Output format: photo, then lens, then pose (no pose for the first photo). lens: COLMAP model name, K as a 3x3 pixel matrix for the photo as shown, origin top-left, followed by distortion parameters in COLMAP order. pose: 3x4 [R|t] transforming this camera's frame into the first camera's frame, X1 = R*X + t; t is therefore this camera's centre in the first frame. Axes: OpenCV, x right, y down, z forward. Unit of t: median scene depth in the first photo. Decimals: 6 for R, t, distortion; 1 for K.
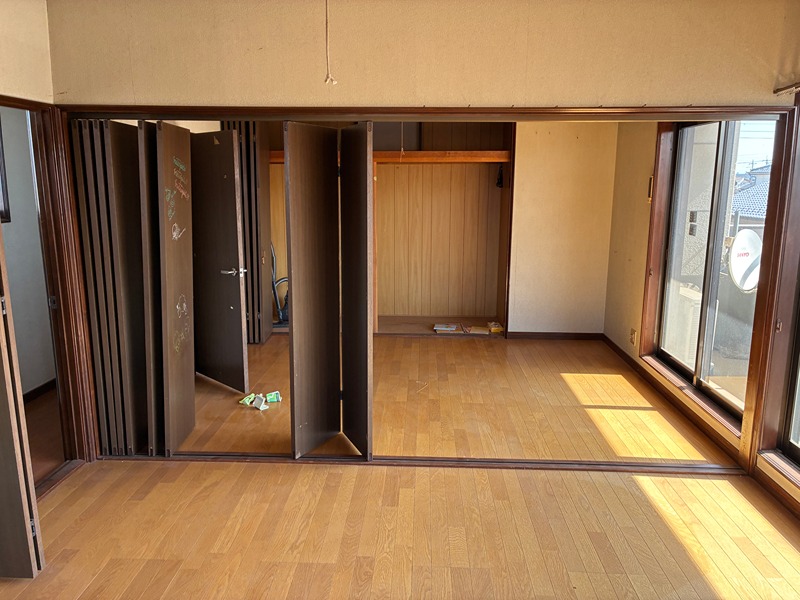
lens RADIAL K [[605.3, 0, 398.7], [0, 605.3, 299.0], [0, 0, 1]] dist [0.053019, -0.043403]
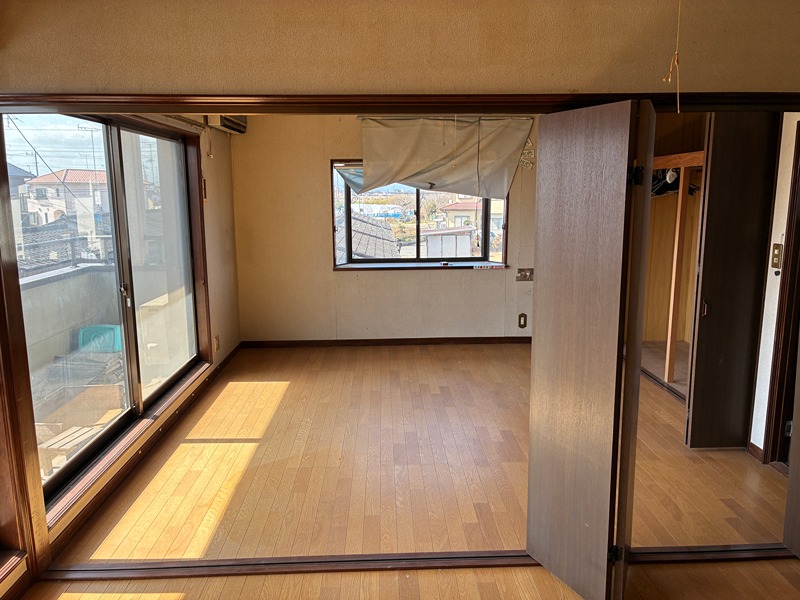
lens RADIAL K [[605.3, 0, 398.7], [0, 605.3, 299.0], [0, 0, 1]] dist [0.053019, -0.043403]
pose [[-0.997605, 0.014209, -0.067697, 0.165111], [-0.010964, 0.933821, 0.357573, -0.308826], [0.068298, 0.357459, -0.931428, 1.580452]]
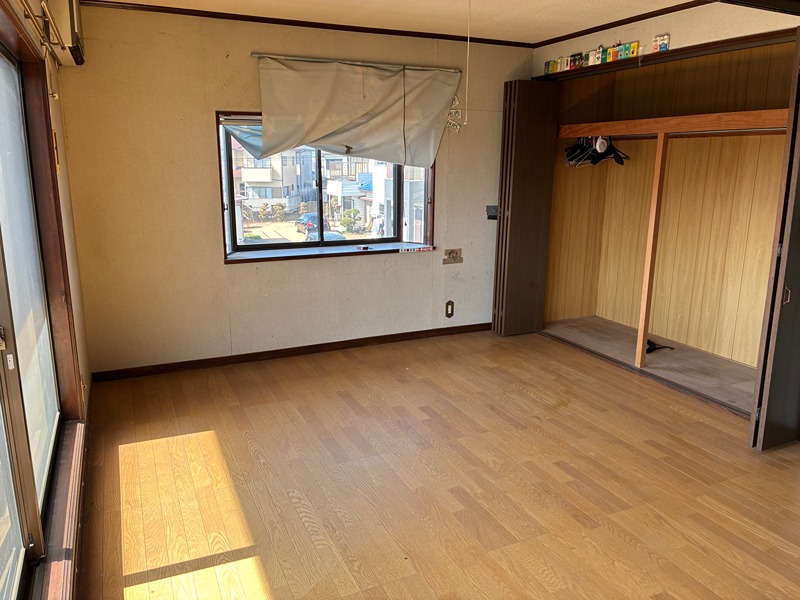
lens RADIAL K [[609.5, 0, 394.1], [0, 609.5, 296.3], [0, 0, 1]] dist [0.030869, -0.003585]
pose [[-0.892992, 0.091892, -0.440592, 0.496652], [-0.092593, 0.920485, 0.379649, -0.221122], [0.440445, 0.379819, -0.813478, 1.149306]]
